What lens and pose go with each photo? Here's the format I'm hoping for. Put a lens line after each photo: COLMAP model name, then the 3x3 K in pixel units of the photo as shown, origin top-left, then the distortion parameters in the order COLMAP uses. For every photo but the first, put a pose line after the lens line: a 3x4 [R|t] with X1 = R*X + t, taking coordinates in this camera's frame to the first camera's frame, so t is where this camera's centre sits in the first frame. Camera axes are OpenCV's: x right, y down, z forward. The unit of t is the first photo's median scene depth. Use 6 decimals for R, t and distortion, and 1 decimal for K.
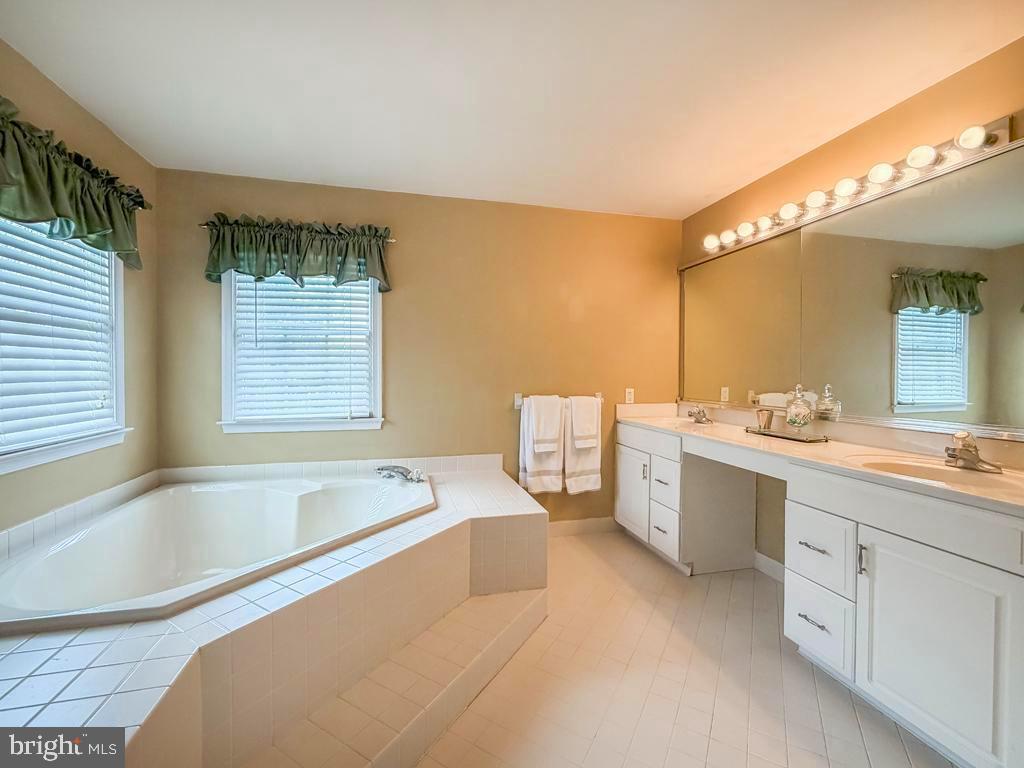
lens RADIAL K [[422.5, 0, 517.8], [0, 422.5, 378.2], [0, 0, 1]] dist [0.006206, -0.003404]
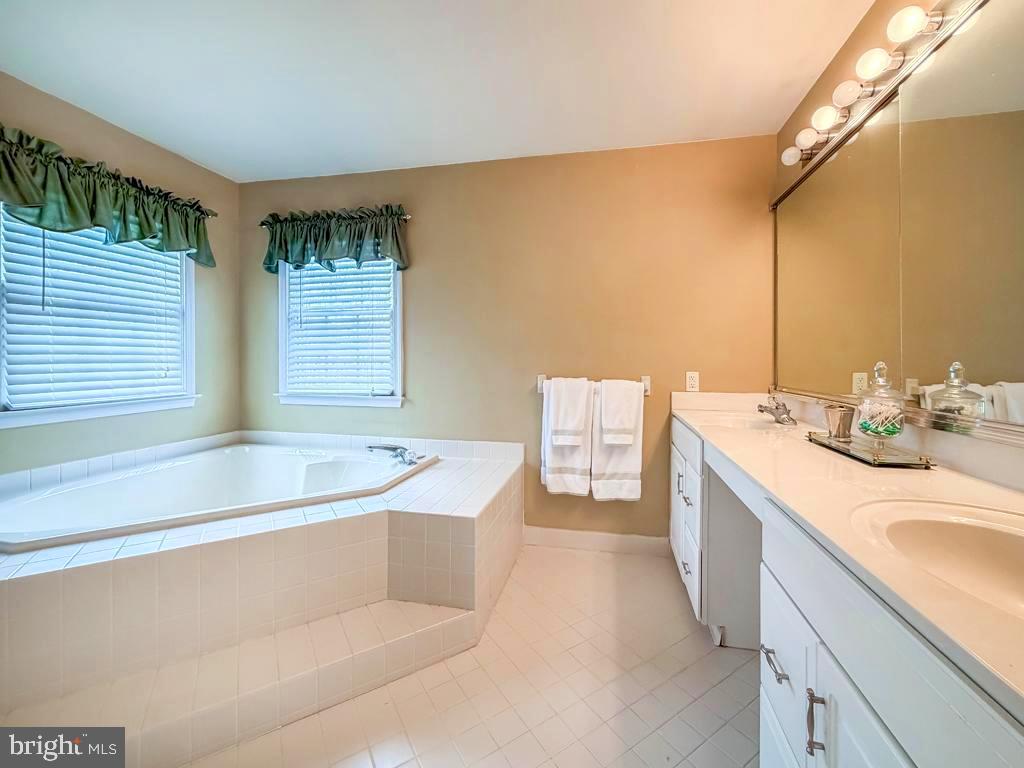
lens RADIAL K [[422.5, 0, 522.9], [0, 422.5, 361.6], [0, 0, 1]] dist [0.006206, -0.003404]
pose [[0.904356, 0.004708, -0.426753, 0.386120], [-0.008570, 0.999938, -0.007130, 0.017756], [0.426693, 0.010105, 0.904340, 0.232749]]
